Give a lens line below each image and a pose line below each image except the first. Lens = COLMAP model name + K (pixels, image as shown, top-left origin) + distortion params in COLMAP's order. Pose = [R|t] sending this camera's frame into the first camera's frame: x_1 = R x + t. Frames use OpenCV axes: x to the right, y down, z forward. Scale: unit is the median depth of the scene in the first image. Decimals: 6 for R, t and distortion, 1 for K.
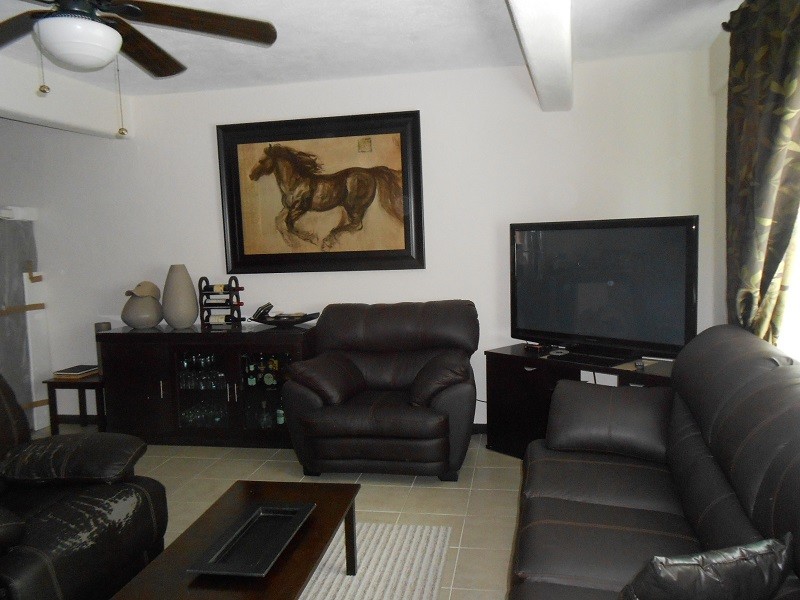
lens RADIAL K [[646.7, 0, 400.0], [0, 646.7, 300.0], [0, 0, 1]] dist [0.004521, 0.002823]
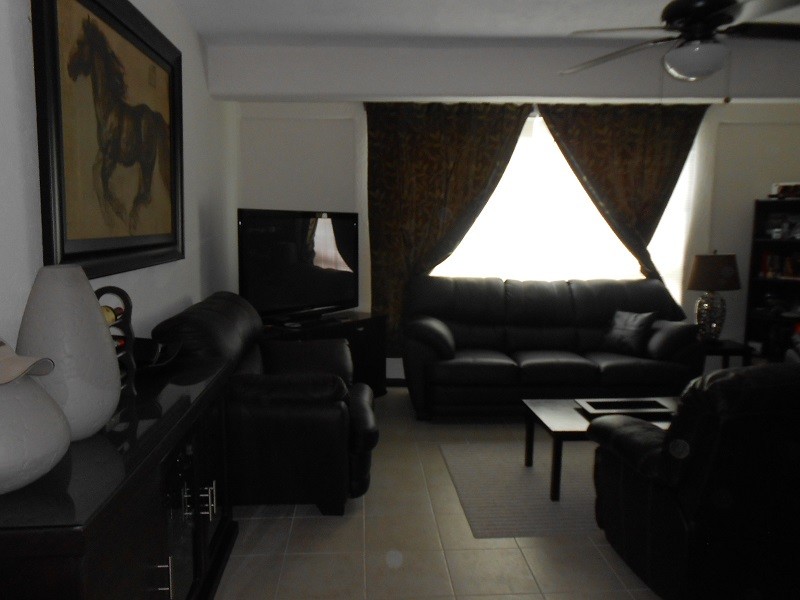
lens RADIAL K [[646.7, 0, 400.0], [0, 646.7, 300.0], [0, 0, 1]] dist [0.004521, 0.002823]
pose [[-0.255549, -0.081482, 0.963356, -0.770457], [0.098314, 0.989086, 0.109738, -0.059181], [-0.961784, 0.122755, -0.244749, 0.941121]]
